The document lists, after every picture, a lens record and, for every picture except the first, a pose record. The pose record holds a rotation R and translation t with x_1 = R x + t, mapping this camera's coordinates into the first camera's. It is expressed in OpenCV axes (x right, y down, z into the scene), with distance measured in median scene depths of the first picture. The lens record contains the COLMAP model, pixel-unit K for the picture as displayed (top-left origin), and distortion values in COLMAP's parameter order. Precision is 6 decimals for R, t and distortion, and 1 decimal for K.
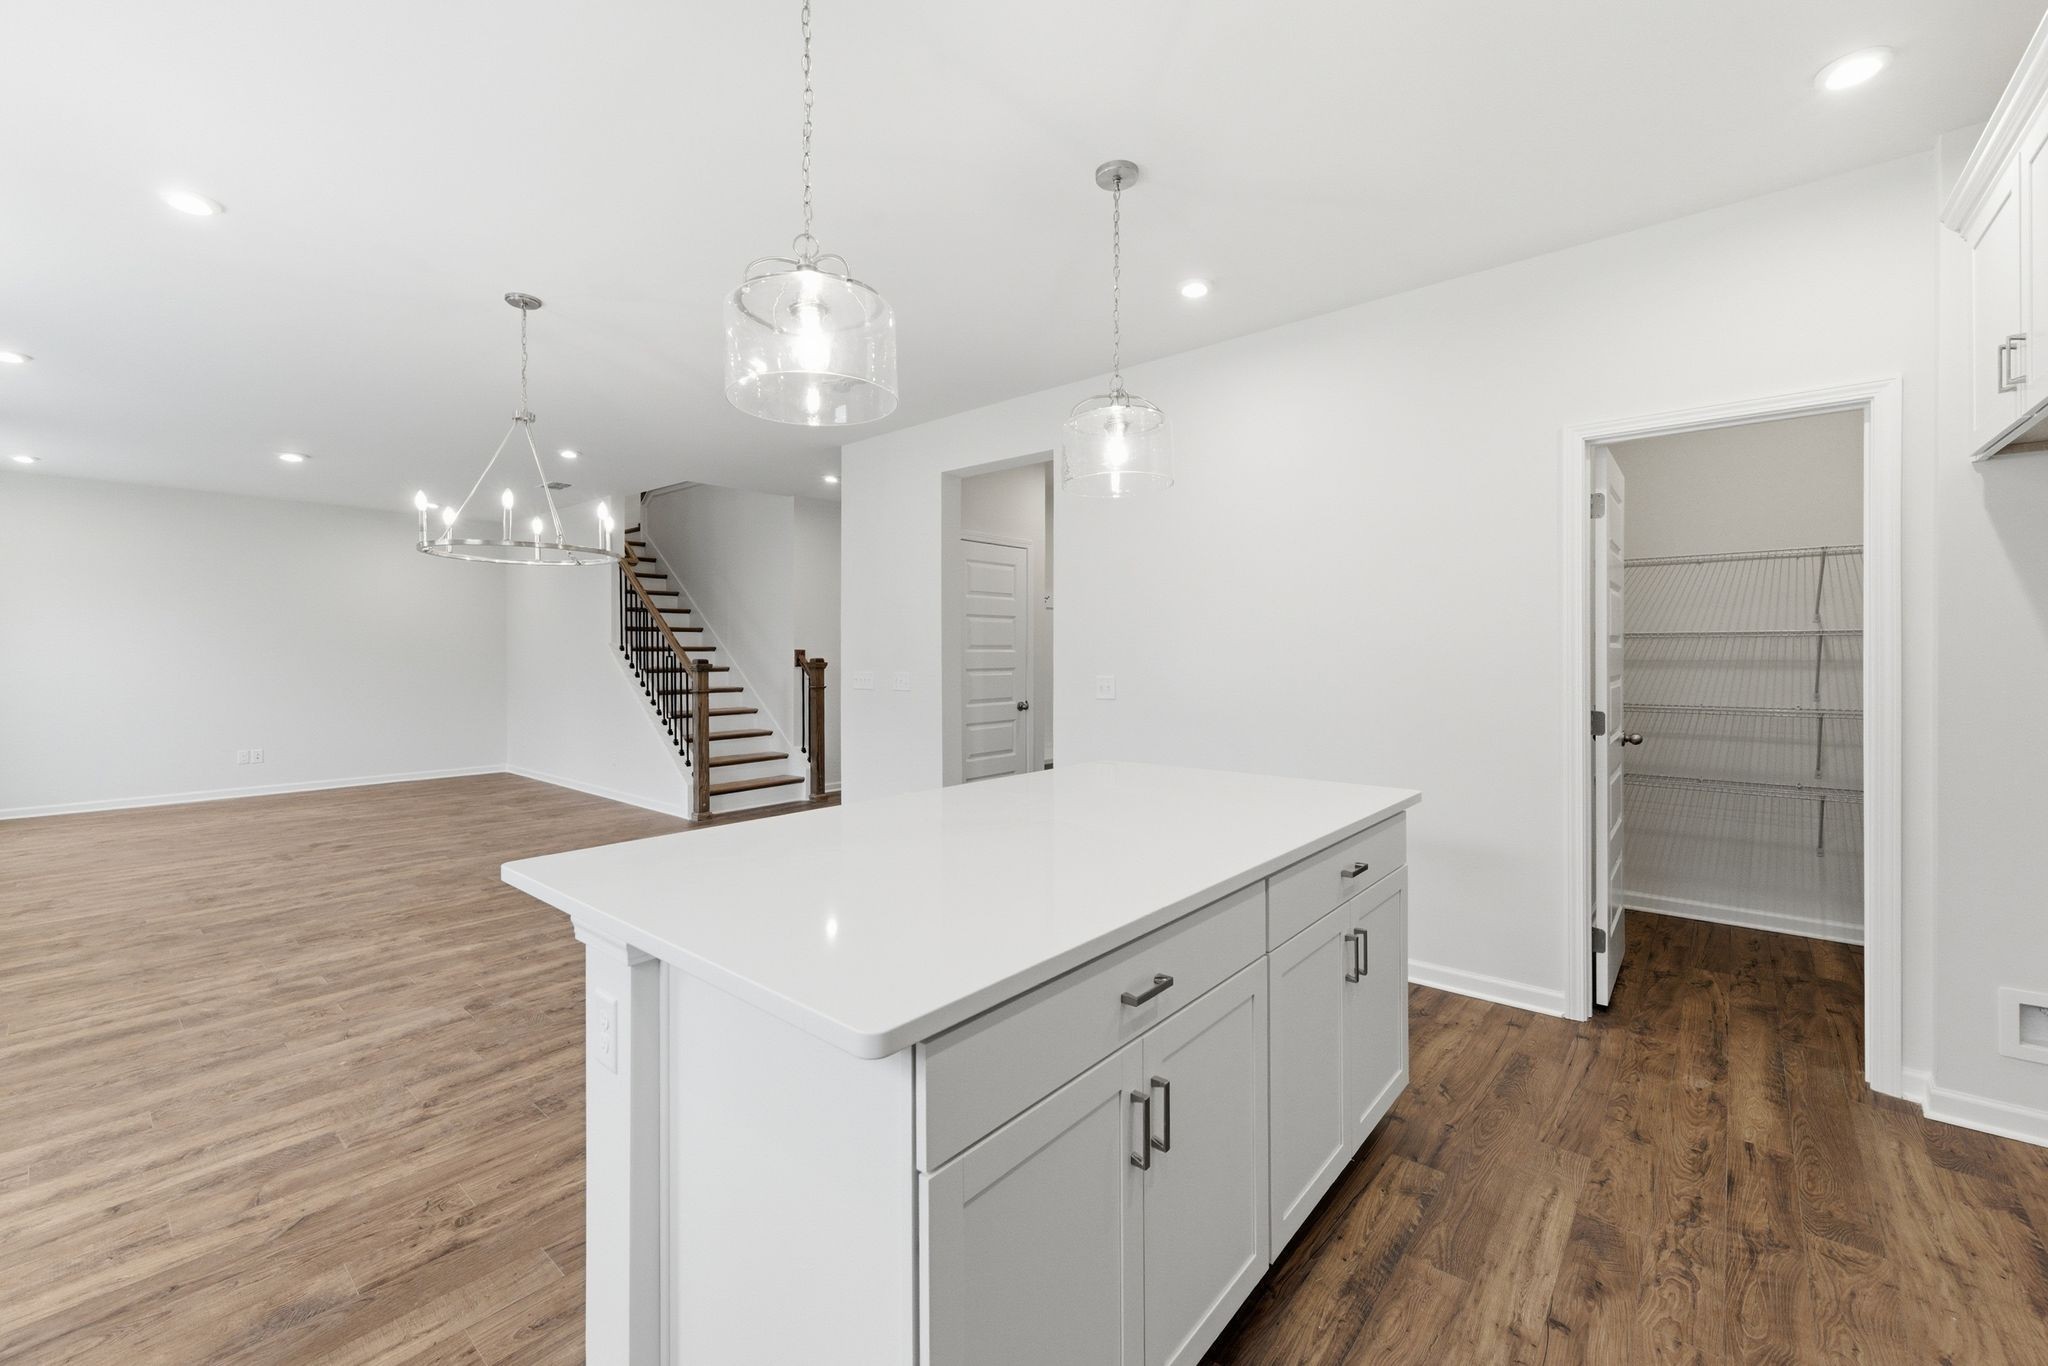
lens RADIAL K [[849.9, 0, 1057.7], [0, 849.9, 656.4], [0, 0, 1]] dist [0.000274, -0.000185]
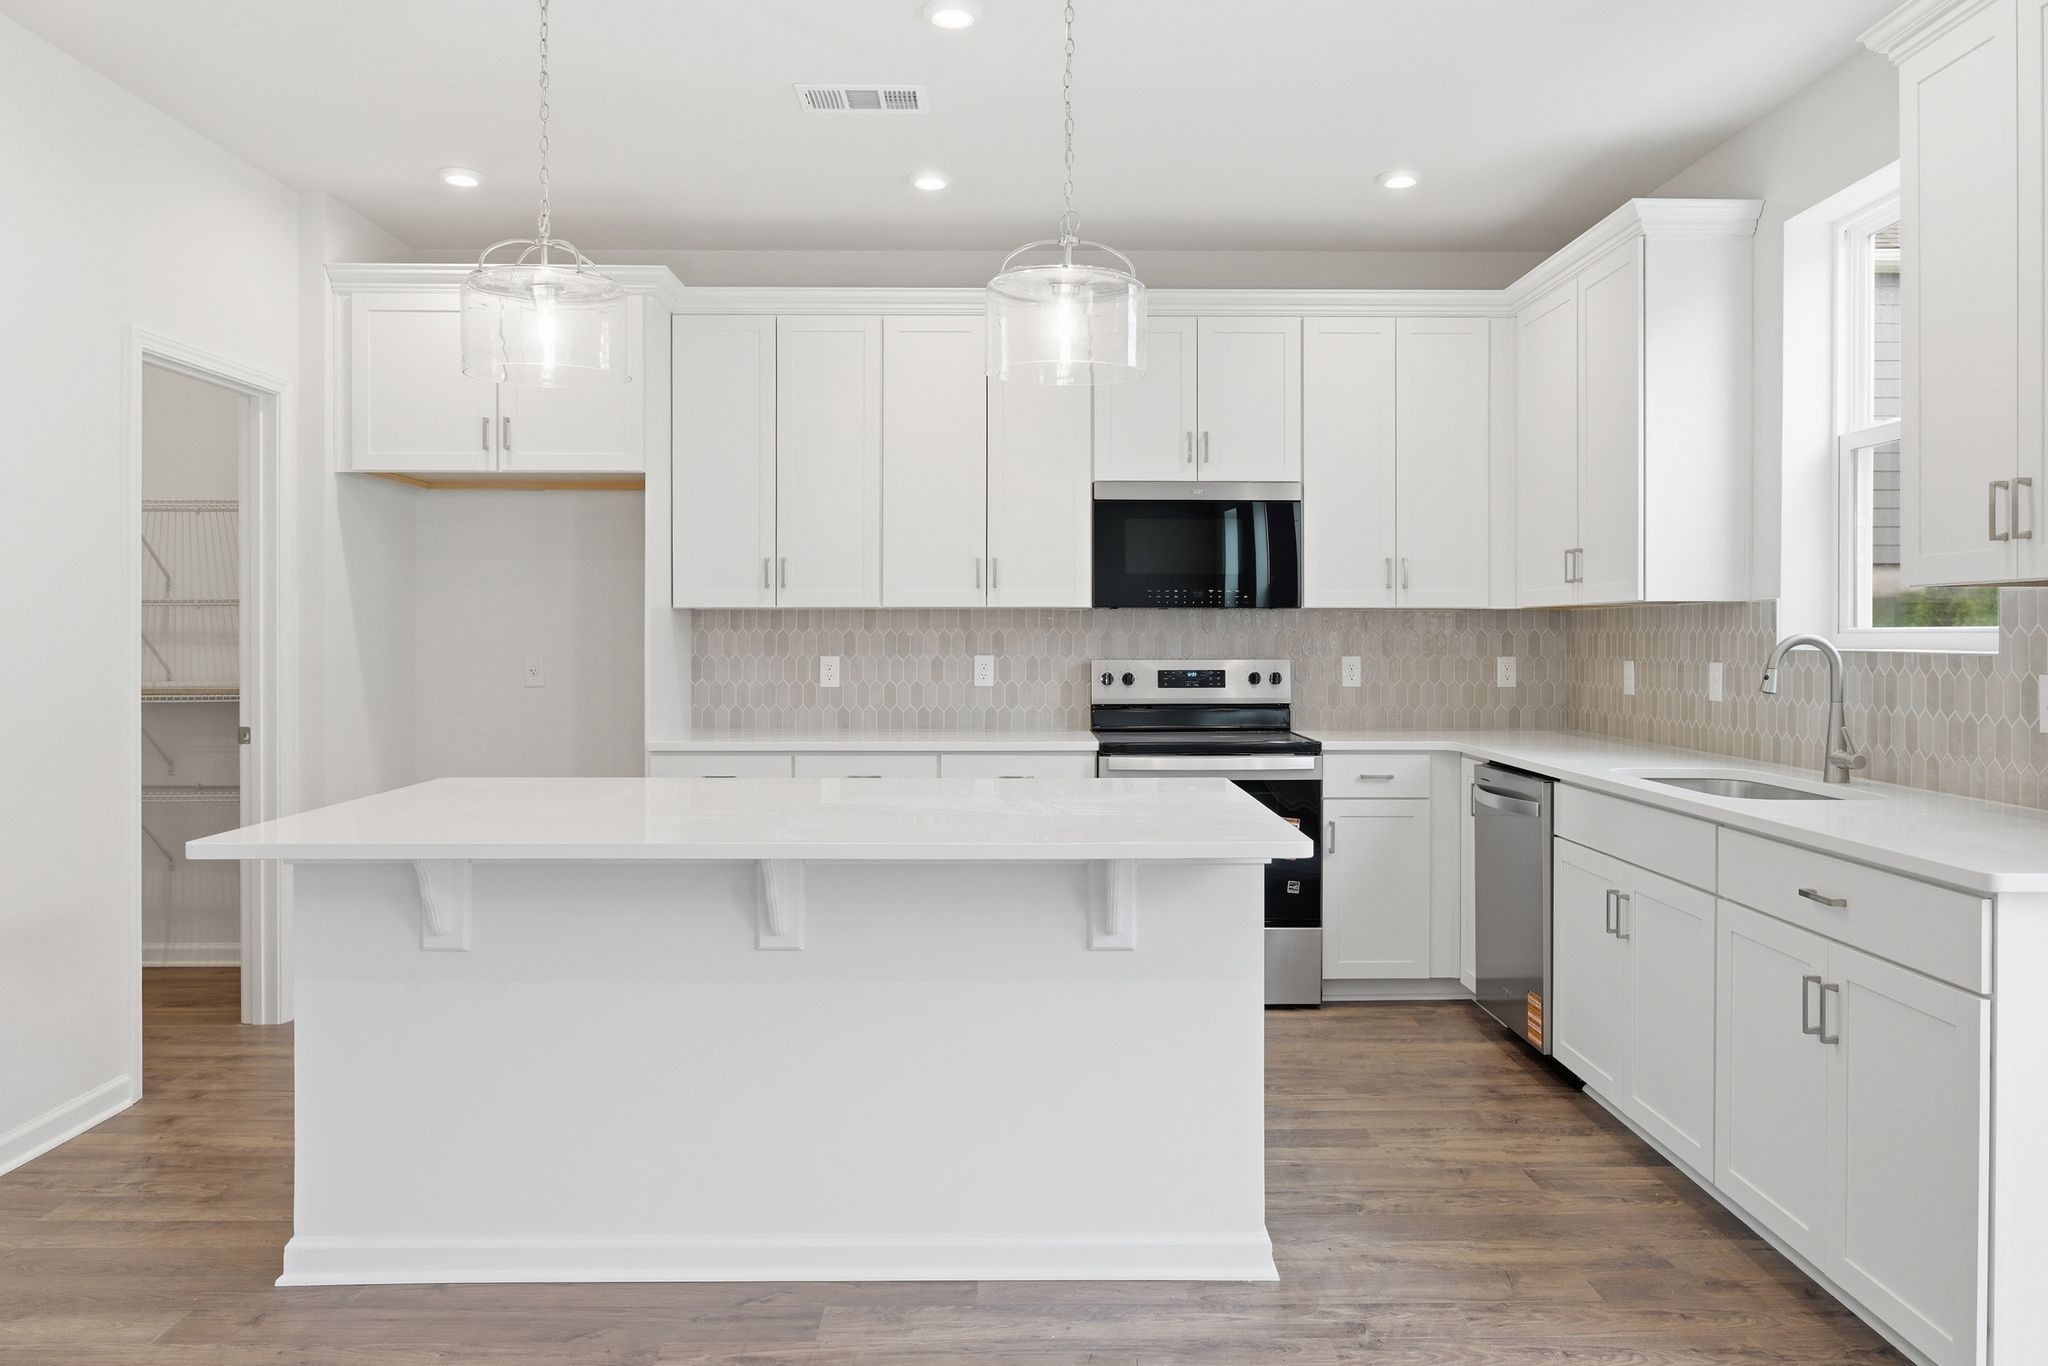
lens RADIAL K [[1379.6, 0, 1016.3], [0, 1379.6, 644.4], [0, 0, 1]] dist [0.000155, -0.000139]
pose [[-0.633086, -0.003834, 0.774072, -0.901374], [0.004310, 0.999955, 0.008478, 0.008476], [-0.774069, 0.008703, -0.633041, 1.228642]]
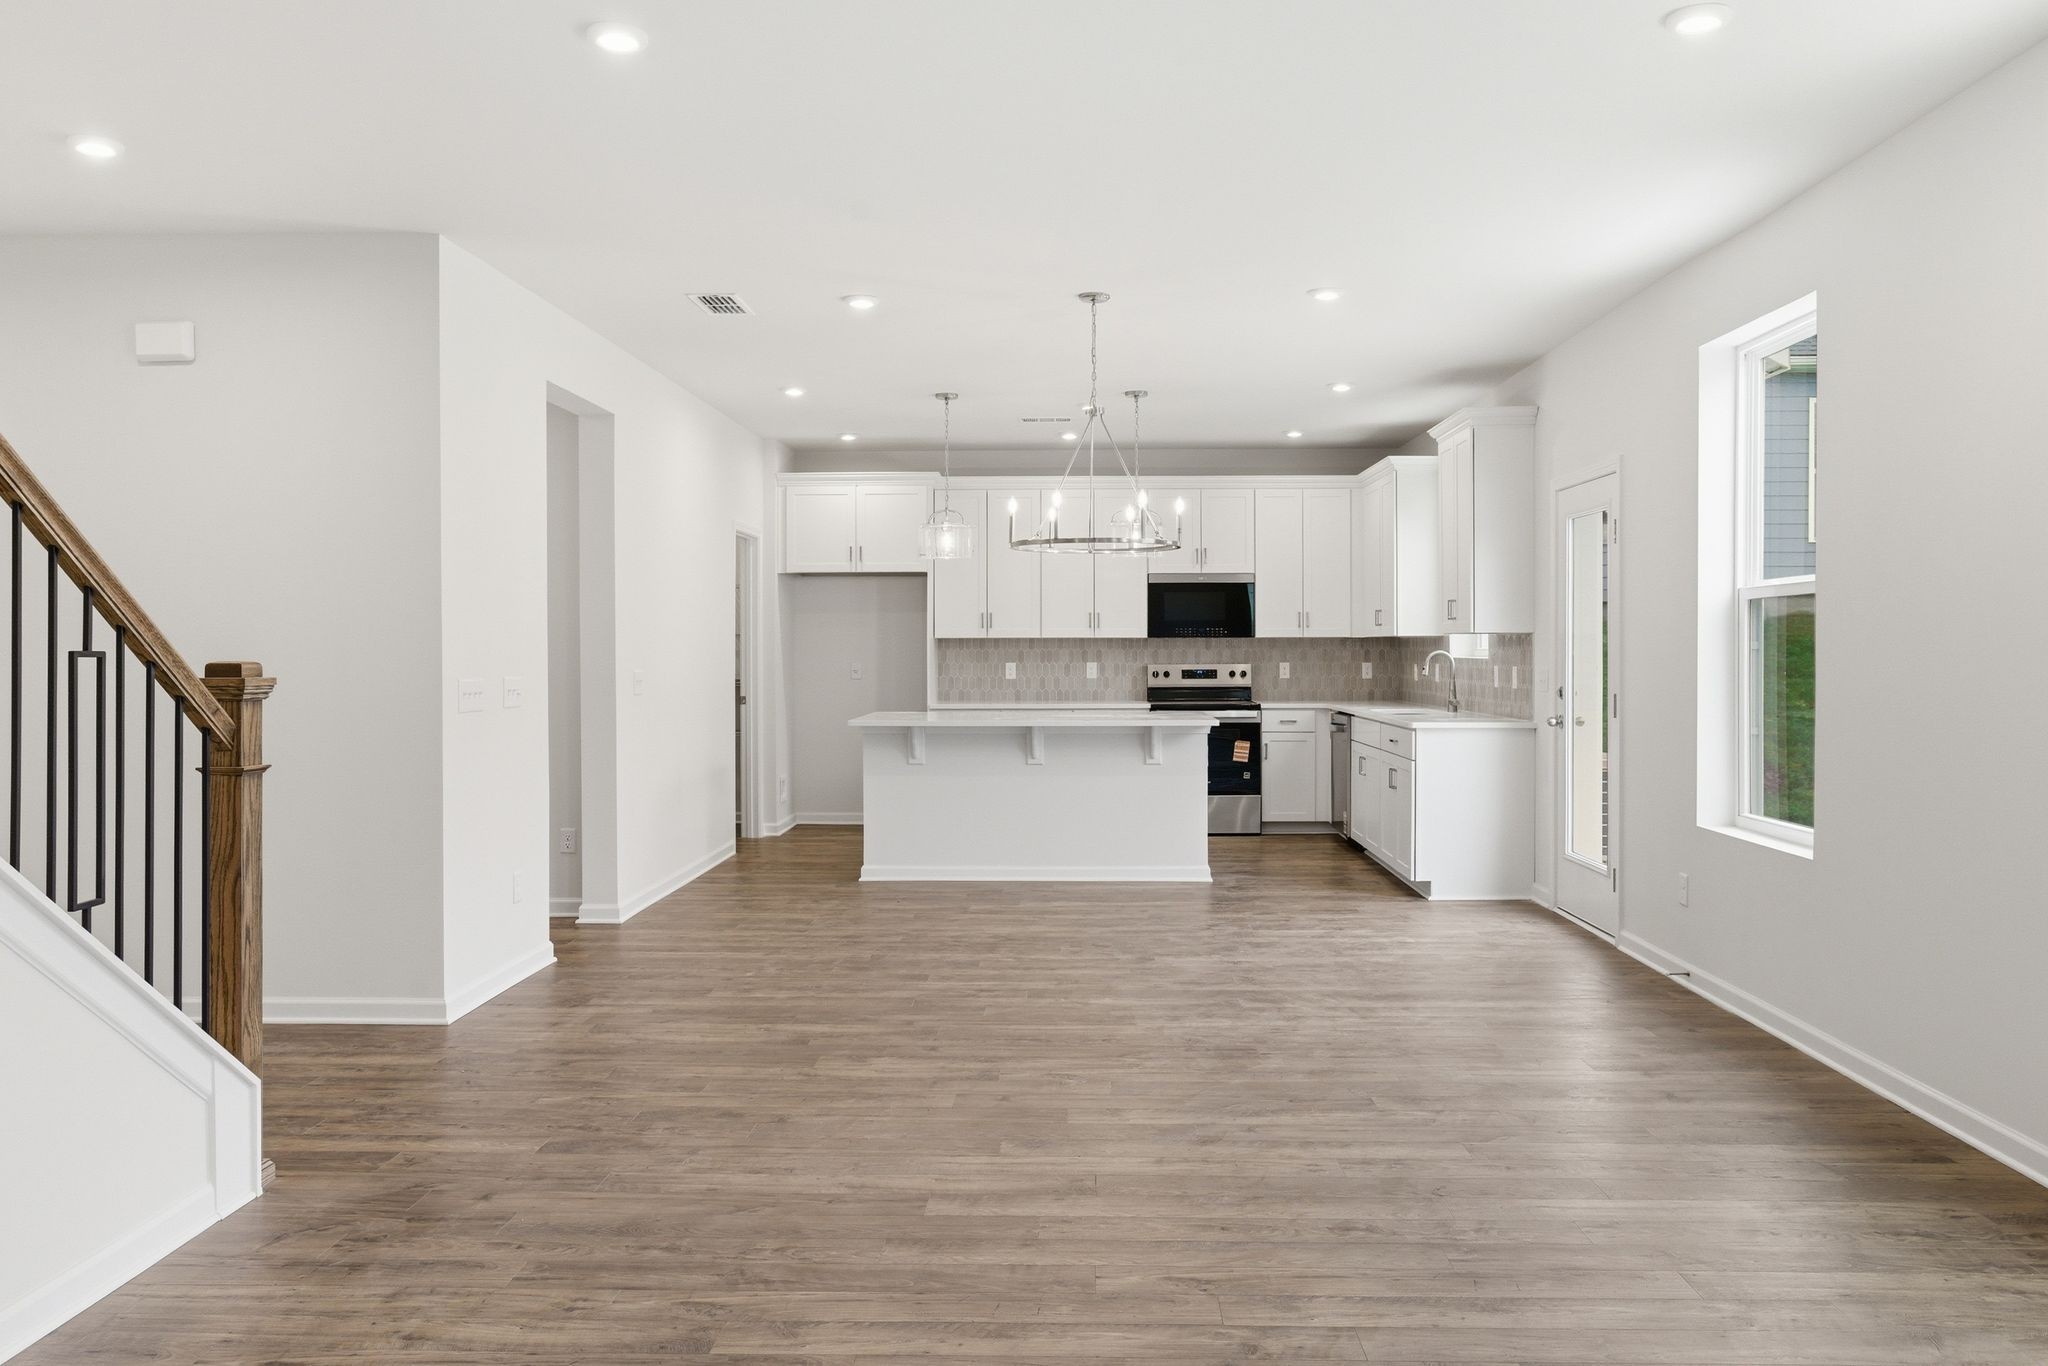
lens RADIAL K [[1379.6, 0, 1016.3], [0, 1379.6, 644.4], [0, 0, 1]] dist [0.000155, -0.000139]
pose [[-0.597857, 0.005869, 0.801582, -2.192005], [0.006558, 0.999976, -0.002430, -0.000115], [-0.801576, 0.003804, -0.597880, 2.385918]]
